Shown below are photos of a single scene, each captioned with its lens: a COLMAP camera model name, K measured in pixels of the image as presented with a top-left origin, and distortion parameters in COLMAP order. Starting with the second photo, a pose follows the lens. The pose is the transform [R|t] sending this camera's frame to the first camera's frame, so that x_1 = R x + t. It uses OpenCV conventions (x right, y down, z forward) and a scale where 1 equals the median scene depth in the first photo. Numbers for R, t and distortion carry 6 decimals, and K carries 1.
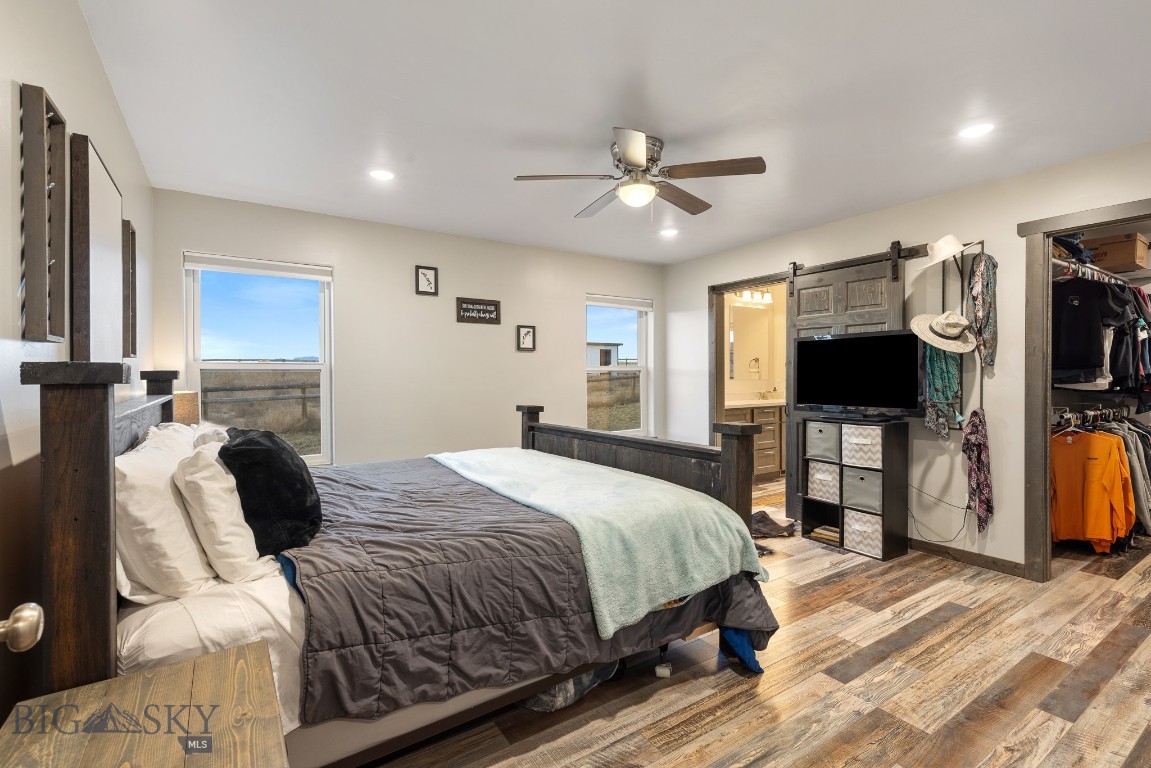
lens RADIAL K [[522.2, 0, 574.0], [0, 522.2, 380.3], [0, 0, 1]] dist [0.002944, 0.000128]
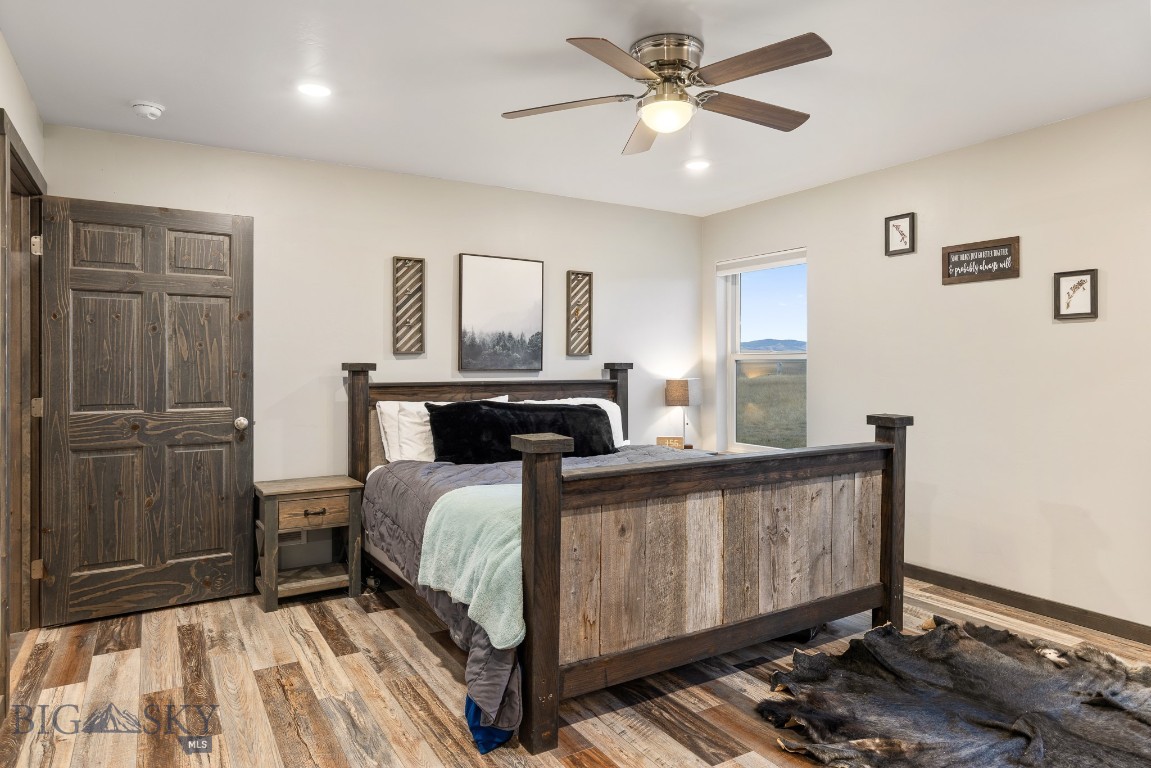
lens RADIAL K [[702.2, 0, 575.4], [0, 702.2, 376.7], [0, 0, 1]] dist [-0.002271, -0.000666]
pose [[-0.043711, 0.016766, -0.998904, 0.667132], [-0.008648, 0.999815, 0.017160, -0.008092], [0.999007, 0.009388, -0.043558, 0.569545]]
